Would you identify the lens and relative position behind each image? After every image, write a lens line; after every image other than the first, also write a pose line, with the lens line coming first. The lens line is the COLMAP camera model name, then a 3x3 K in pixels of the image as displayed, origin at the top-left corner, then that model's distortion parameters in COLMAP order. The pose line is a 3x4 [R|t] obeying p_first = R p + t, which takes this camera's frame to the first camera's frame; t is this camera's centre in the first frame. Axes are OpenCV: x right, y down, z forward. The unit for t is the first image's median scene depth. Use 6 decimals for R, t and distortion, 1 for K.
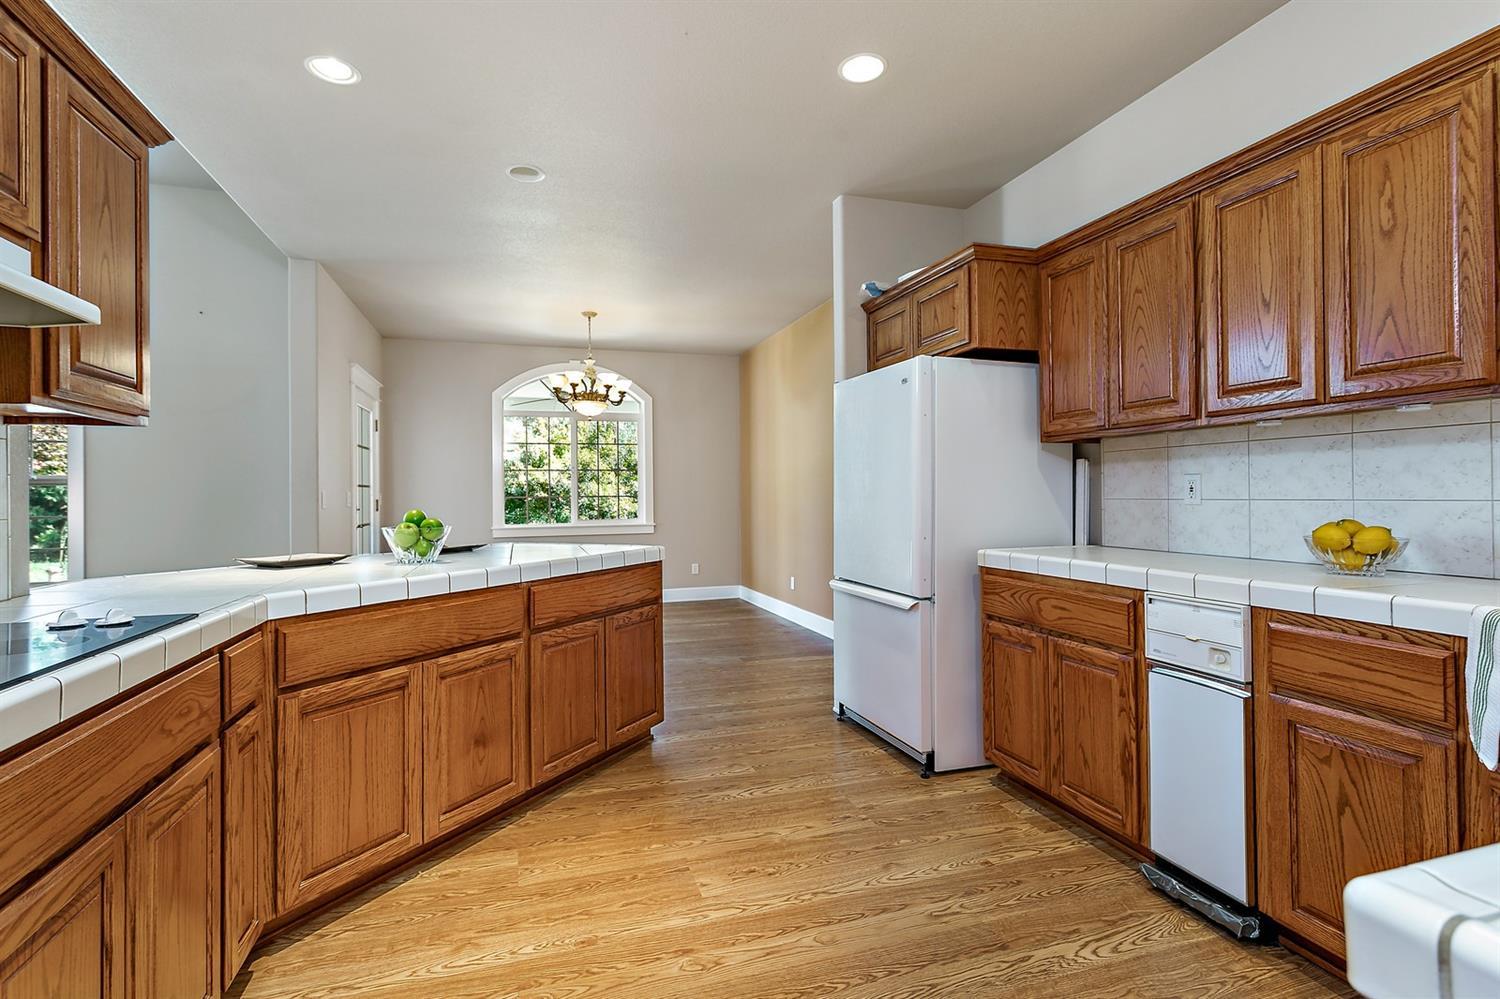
lens RADIAL K [[712.5, 0, 747.8], [0, 712.5, 496.6], [0, 0, 1]] dist [0.005387, 0.000890]
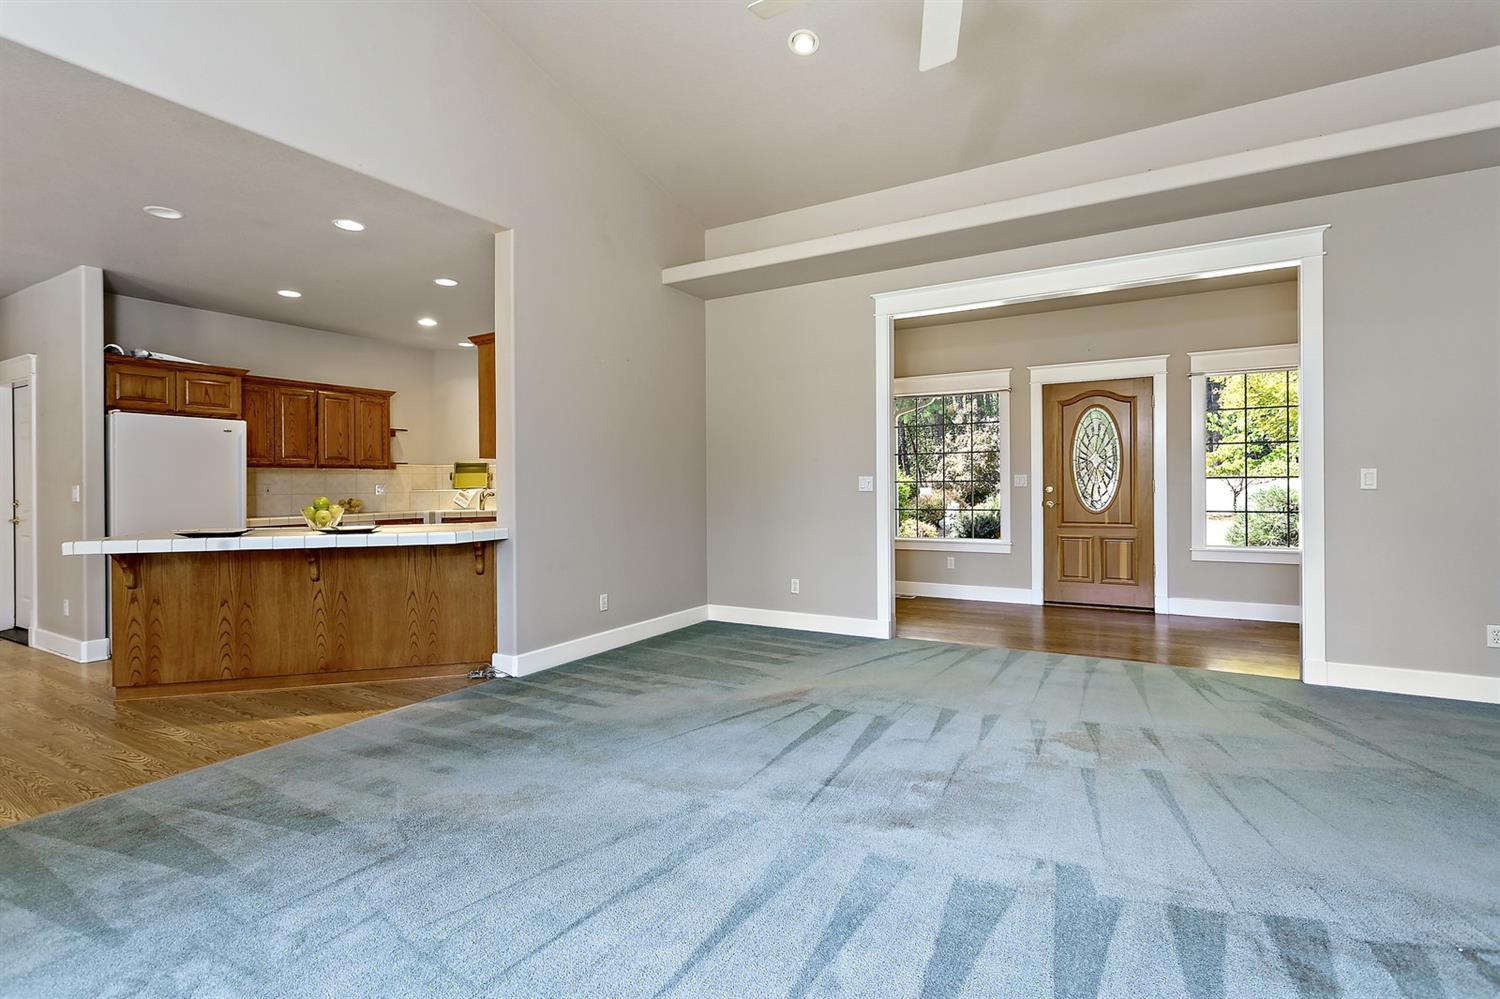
lens RADIAL K [[703.6, 0, 752.9], [0, 703.6, 486.5], [0, 0, 1]] dist [0.002712, 0.000717]
pose [[-0.662373, 0.017769, 0.748964, -2.948043], [0.019931, 0.999783, -0.006092, 0.029624], [-0.748909, 0.010893, -0.662583, 1.714308]]
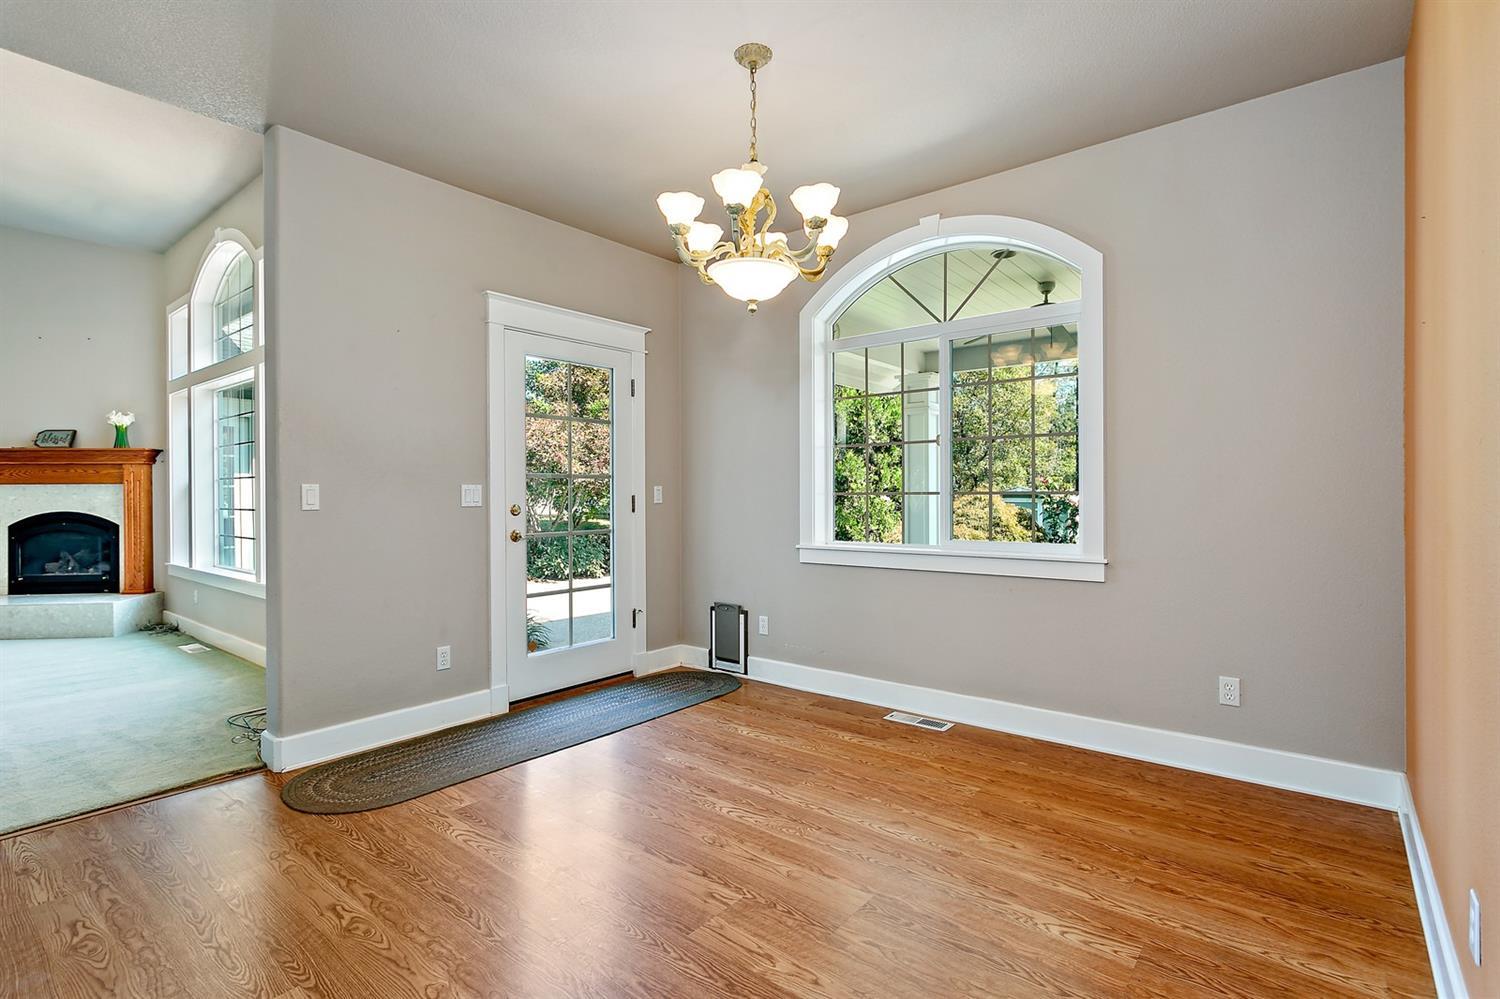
lens RADIAL K [[703.6, 0, 752.9], [0, 703.6, 486.5], [0, 0, 1]] dist [0.002712, 0.000717]
pose [[0.543245, 0.002231, -0.839571, 0.365874], [-0.001296, 0.999998, 0.001818, -0.013226], [0.839573, 0.000101, 0.543246, 2.268022]]
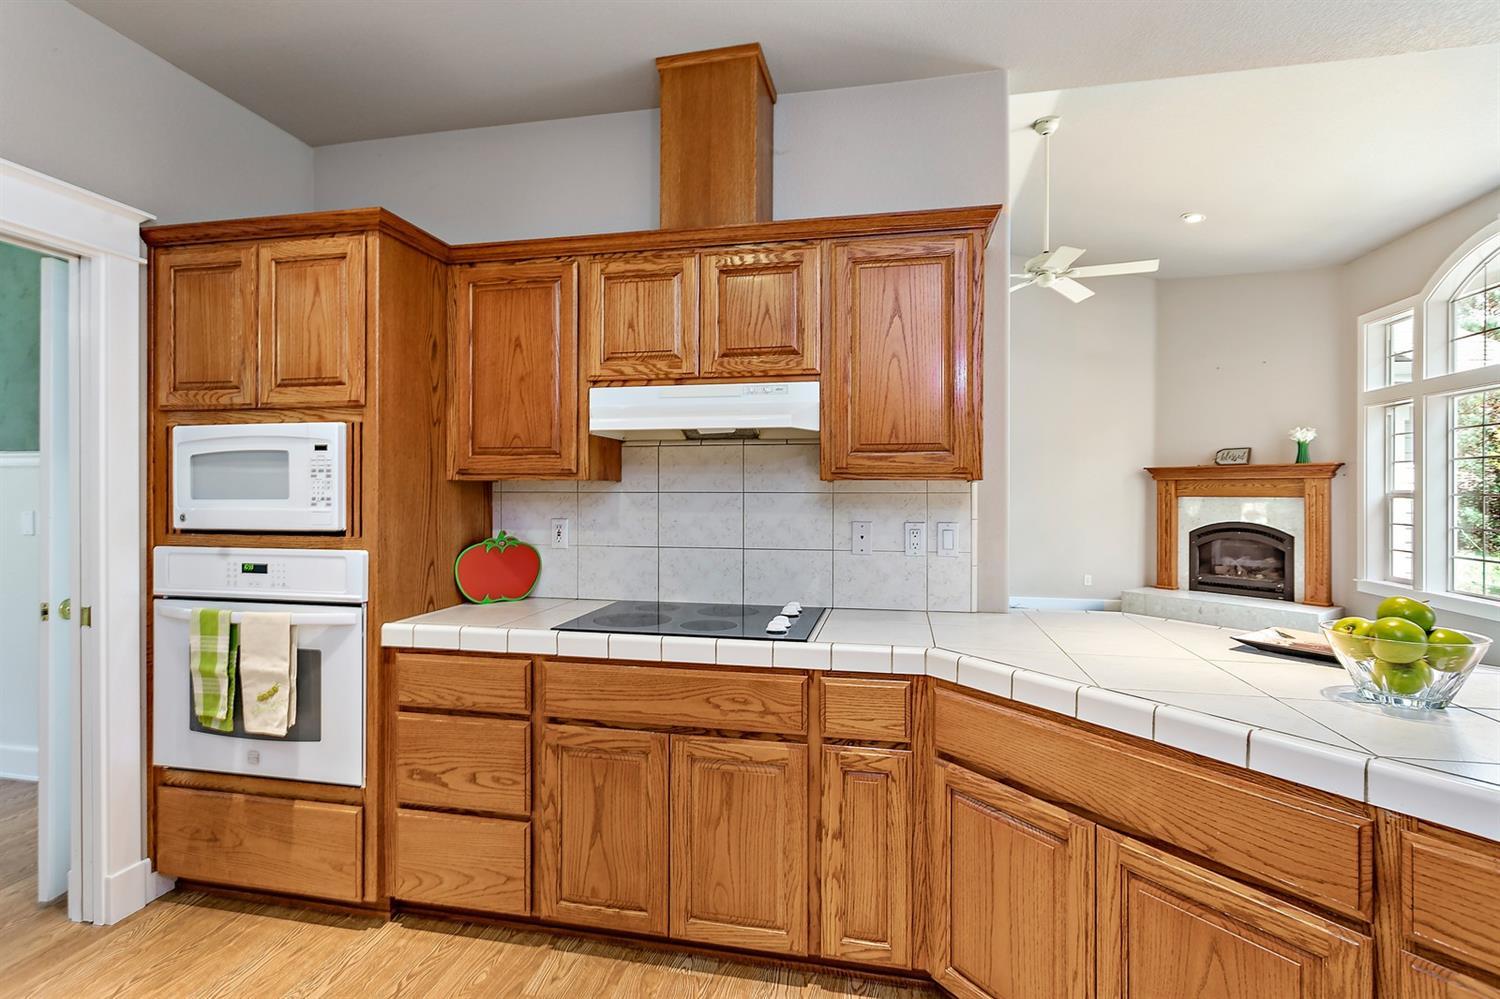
lens RADIAL K [[703.6, 0, 752.9], [0, 703.6, 486.5], [0, 0, 1]] dist [0.002712, 0.000717]
pose [[-0.497284, 0.005292, -0.867572, 0.269220], [0.004105, 0.999985, 0.003747, -0.084340], [0.867578, -0.001698, -0.497298, 1.108551]]
